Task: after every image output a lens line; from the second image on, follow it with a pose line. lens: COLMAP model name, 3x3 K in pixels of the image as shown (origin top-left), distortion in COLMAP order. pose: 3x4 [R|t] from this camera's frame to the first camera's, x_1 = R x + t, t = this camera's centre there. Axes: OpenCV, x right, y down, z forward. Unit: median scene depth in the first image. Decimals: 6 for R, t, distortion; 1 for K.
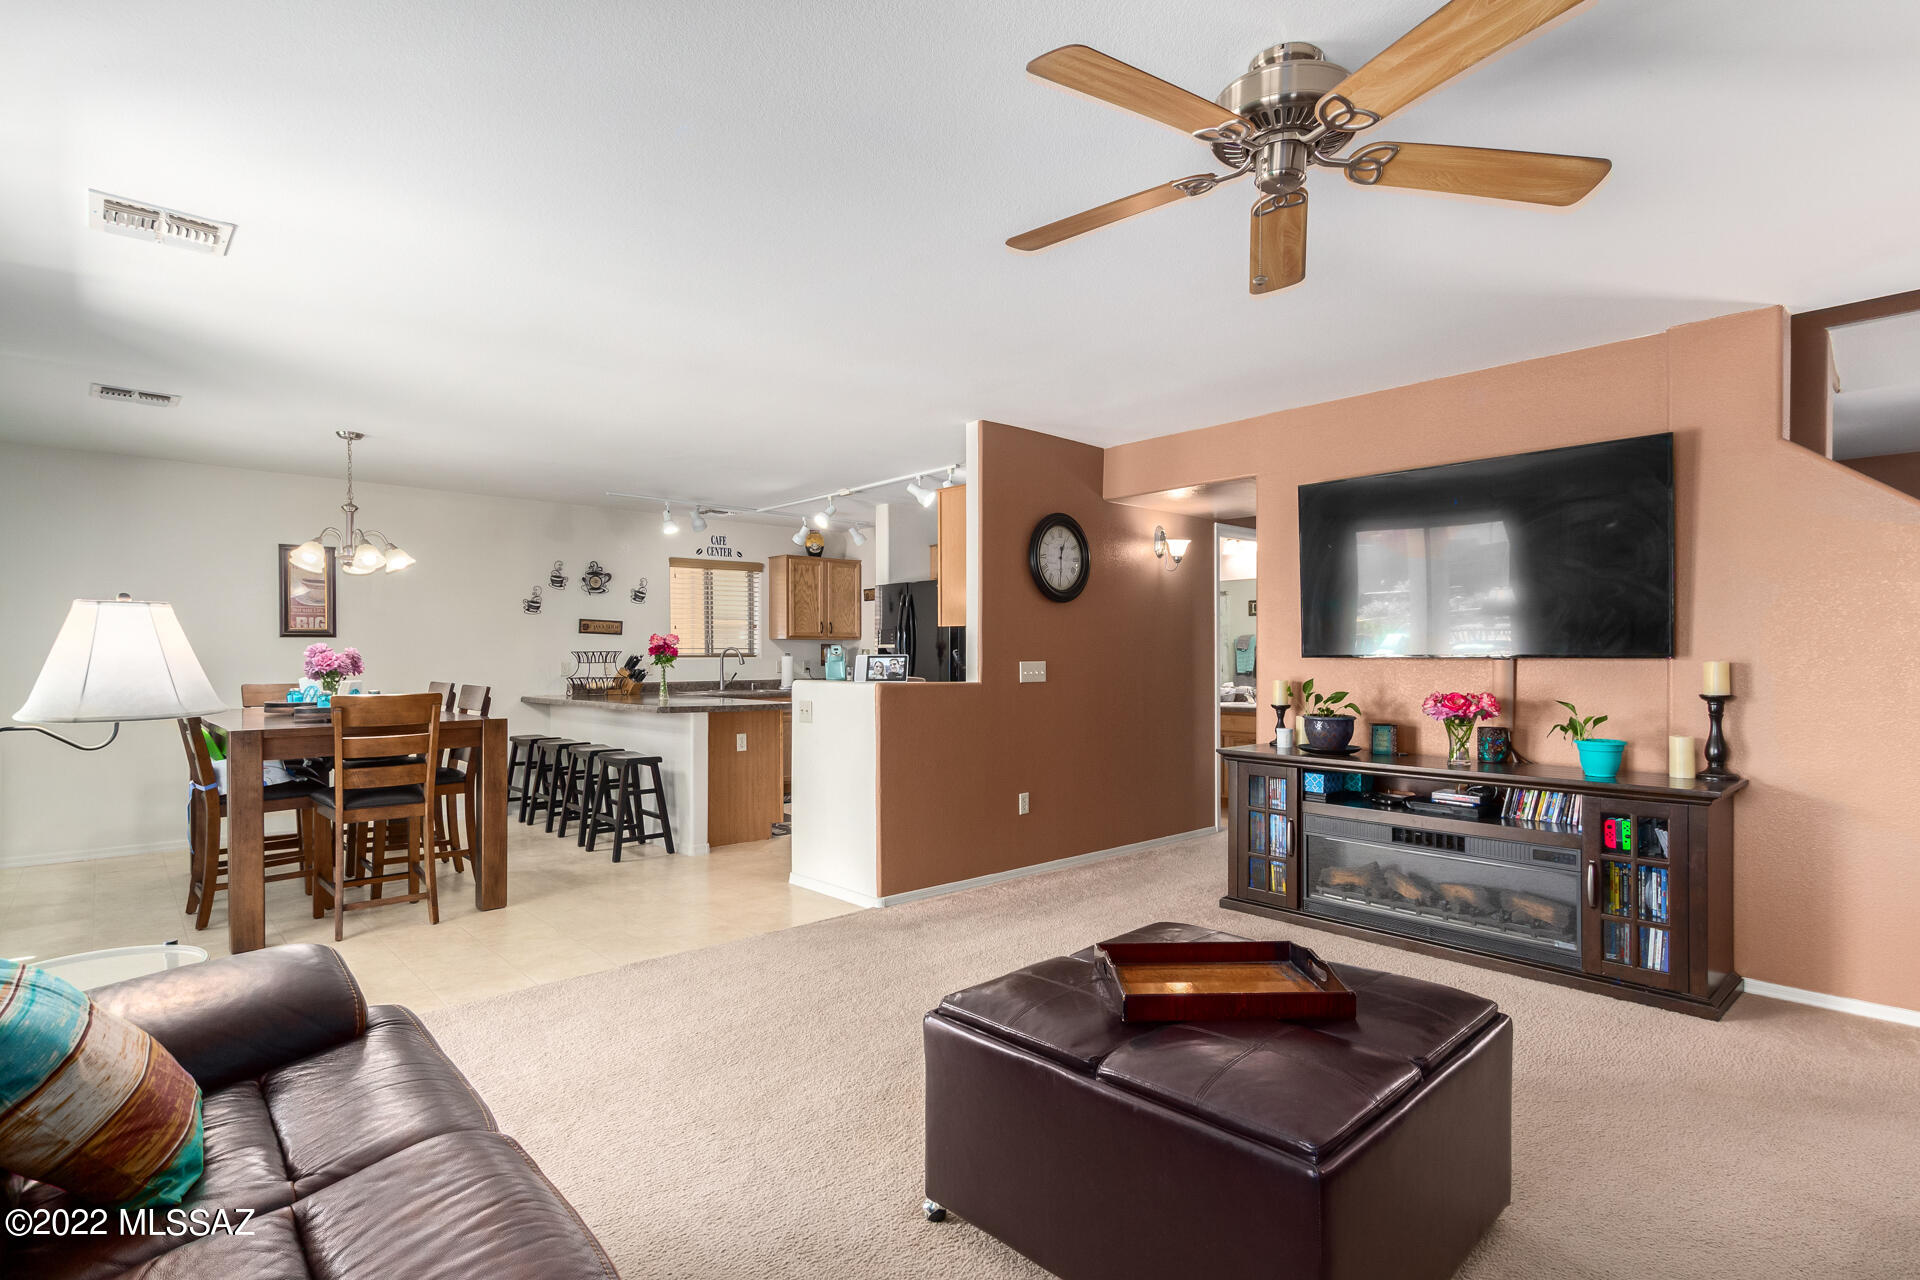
lens RADIAL K [[942.1, 0, 962.5], [0, 942.1, 658.3], [0, 0, 1]] dist [0.019097, -0.001181]
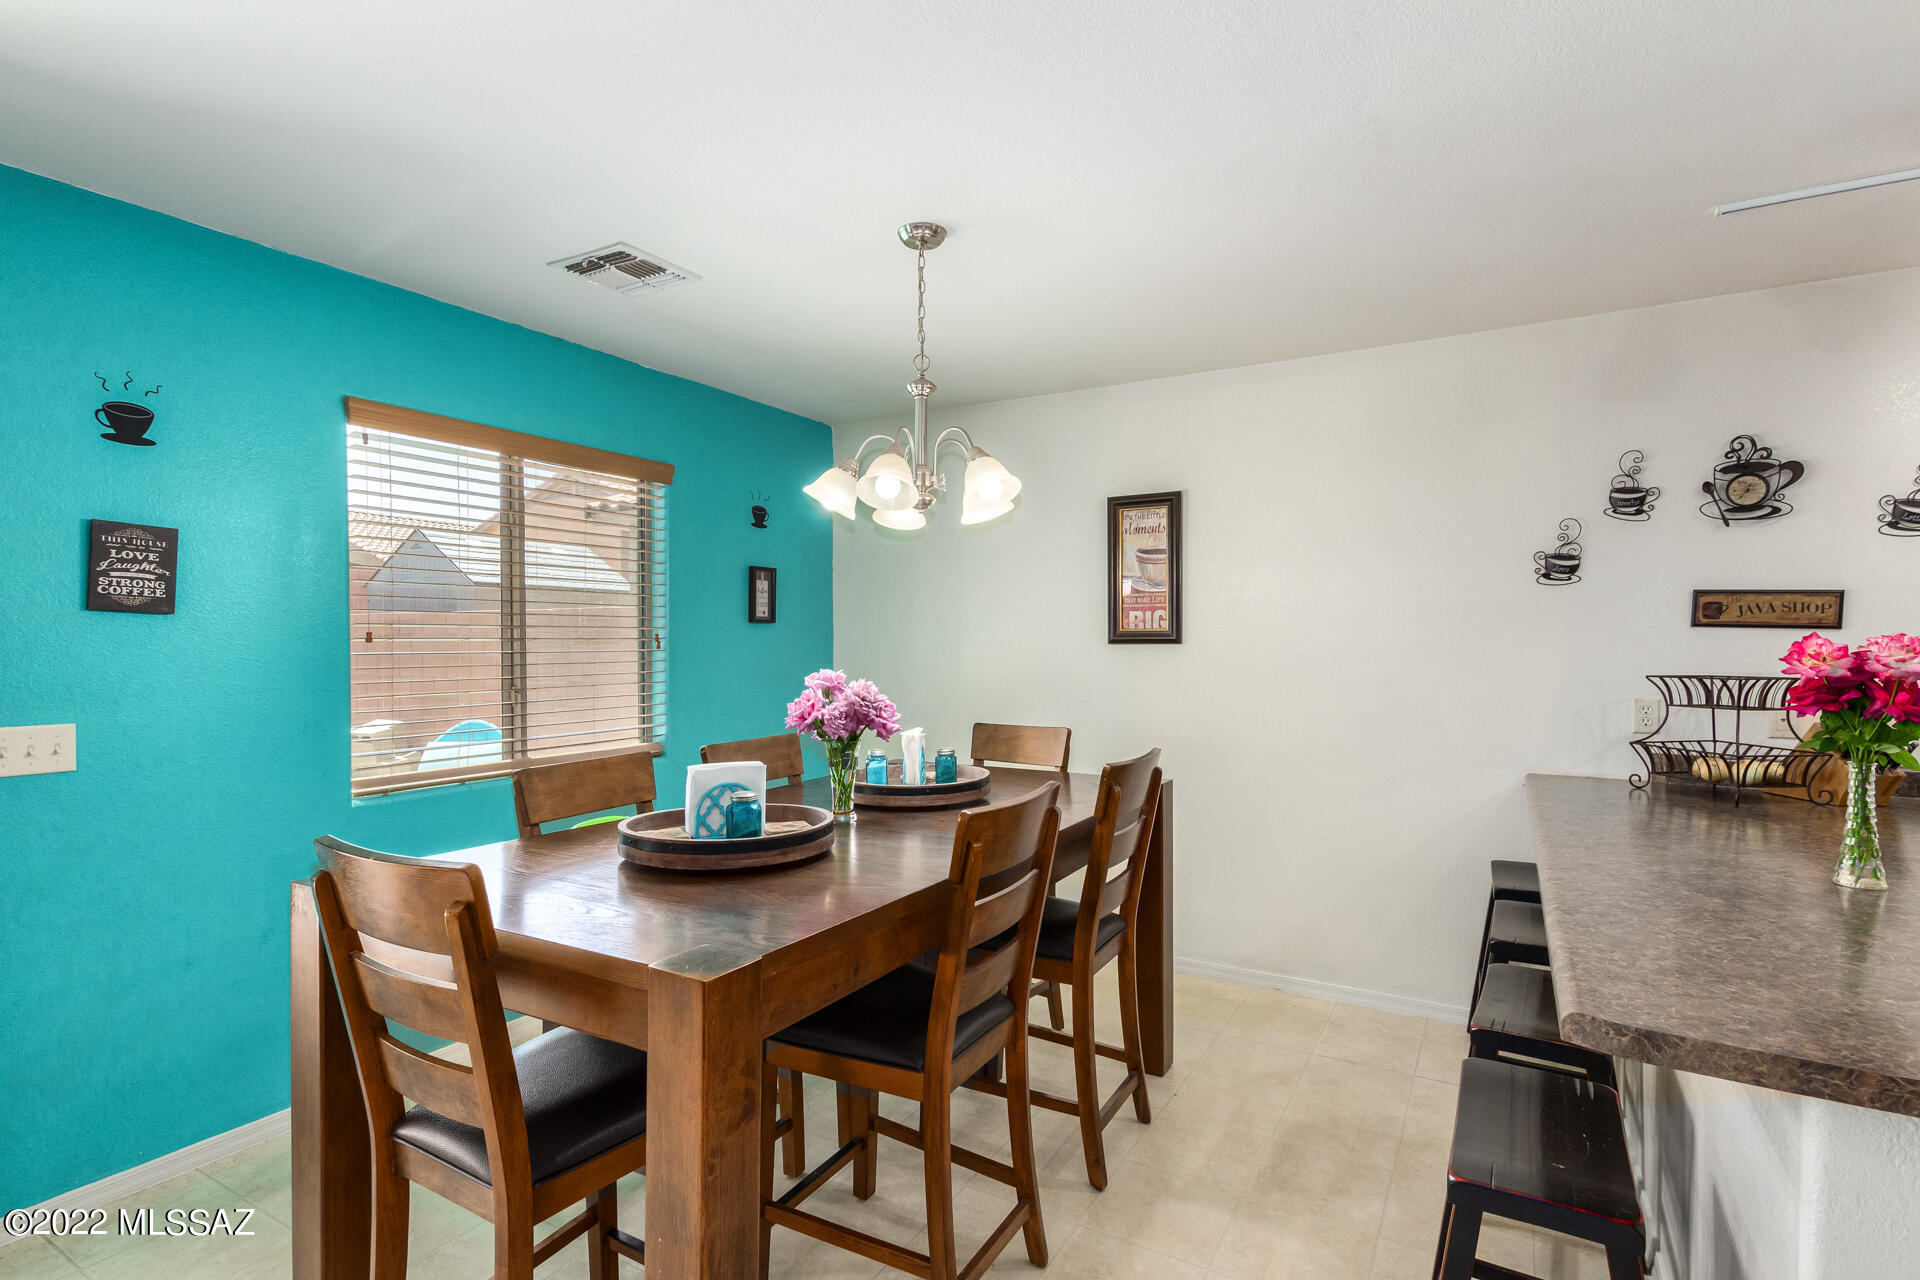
lens RADIAL K [[924.9, 0, 960.8], [0, 924.9, 656.2], [0, 0, 1]] dist [0.008078, -0.001722]
pose [[0.293891, 0.019327, -0.955643, -0.126633], [-0.003029, 0.999809, 0.019289, -0.021197], [0.955834, -0.002775, 0.293894, 0.597475]]
